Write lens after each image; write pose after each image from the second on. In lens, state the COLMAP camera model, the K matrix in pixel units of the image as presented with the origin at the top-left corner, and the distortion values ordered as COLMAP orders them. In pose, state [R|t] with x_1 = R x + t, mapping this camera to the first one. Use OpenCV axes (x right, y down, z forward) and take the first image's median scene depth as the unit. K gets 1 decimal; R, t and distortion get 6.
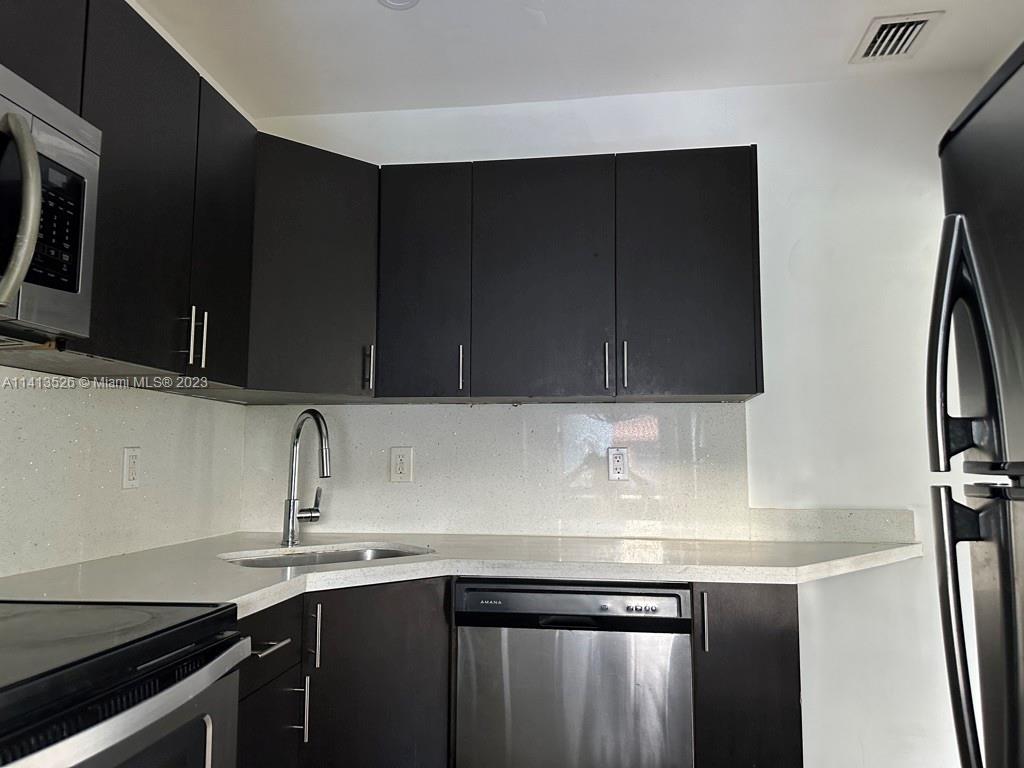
lens RADIAL K [[727.9, 0, 512.0], [0, 727.9, 384.0], [0, 0, 1]] dist [-0.006589, -0.004332]
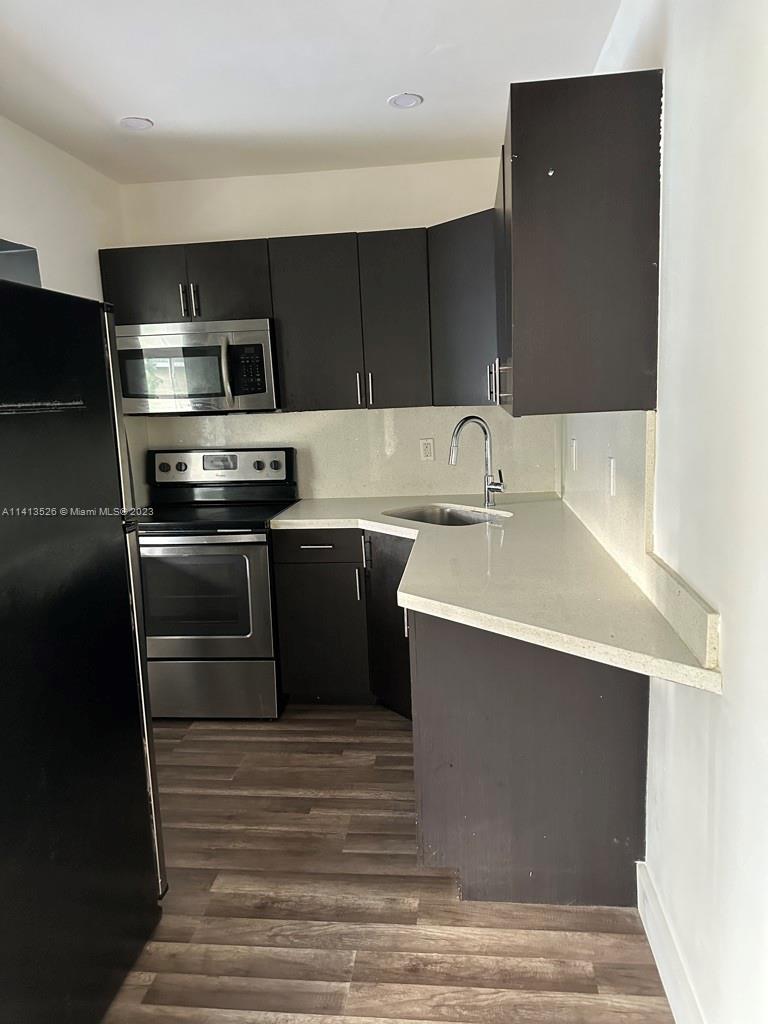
lens RADIAL K [[727.9, 0, 384.0], [0, 727.9, 512.0], [0, 0, 1]] dist [-0.006589, -0.004332]
pose [[0.025188, 0.162606, -0.986370, 1.284340], [0.154492, 0.974196, 0.164544, -0.047637], [0.987673, -0.156531, -0.000584, 0.878316]]
